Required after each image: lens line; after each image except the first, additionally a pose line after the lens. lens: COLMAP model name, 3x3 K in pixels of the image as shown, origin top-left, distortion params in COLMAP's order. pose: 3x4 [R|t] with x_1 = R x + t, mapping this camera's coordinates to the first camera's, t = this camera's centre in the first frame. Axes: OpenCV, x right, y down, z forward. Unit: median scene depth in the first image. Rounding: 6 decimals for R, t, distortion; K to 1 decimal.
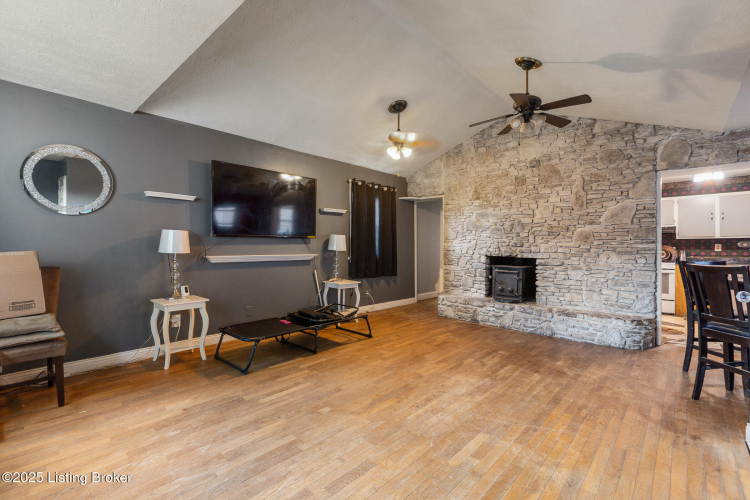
lens RADIAL K [[341.5, 0, 375.4], [0, 341.5, 246.0], [0, 0, 1]] dist [-0.000838, 0.000229]
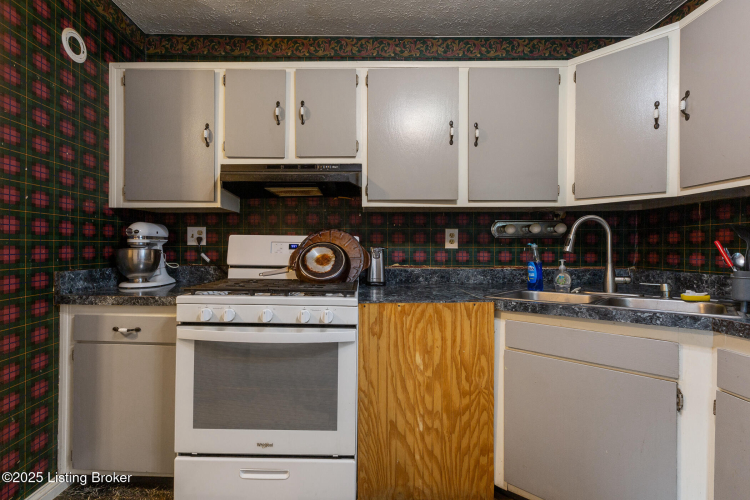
lens RADIAL K [[348.0, 0, 357.3], [0, 348.0, 247.6], [0, 0, 1]] dist [0.000083, 0.000000]
pose [[0.742986, 0.001929, 0.669304, 0.876974], [-0.008978, 0.999935, 0.007084, 0.015119], [-0.669247, -0.011272, 0.742954, 1.007829]]
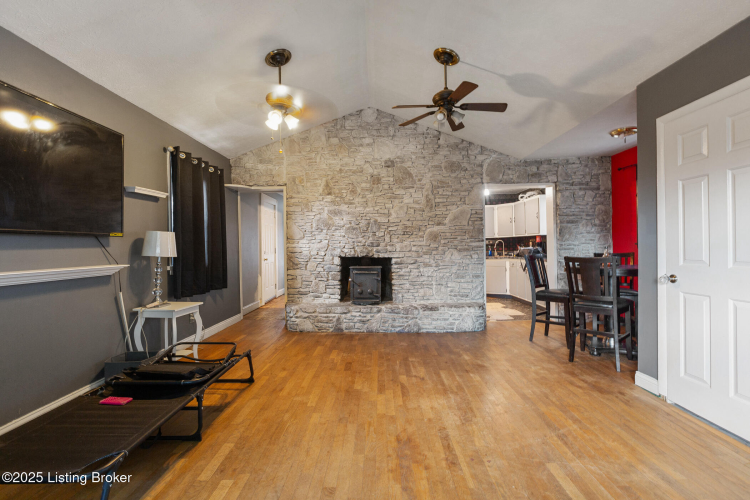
lens RADIAL K [[341.5, 0, 375.4], [0, 341.5, 246.0], [0, 0, 1]] dist [-0.000838, 0.000229]
pose [[0.740153, -0.013891, 0.672295, -0.260199], [0.016725, 0.999858, 0.002247, -0.001285], [-0.672230, 0.009581, 0.740280, 0.299691]]
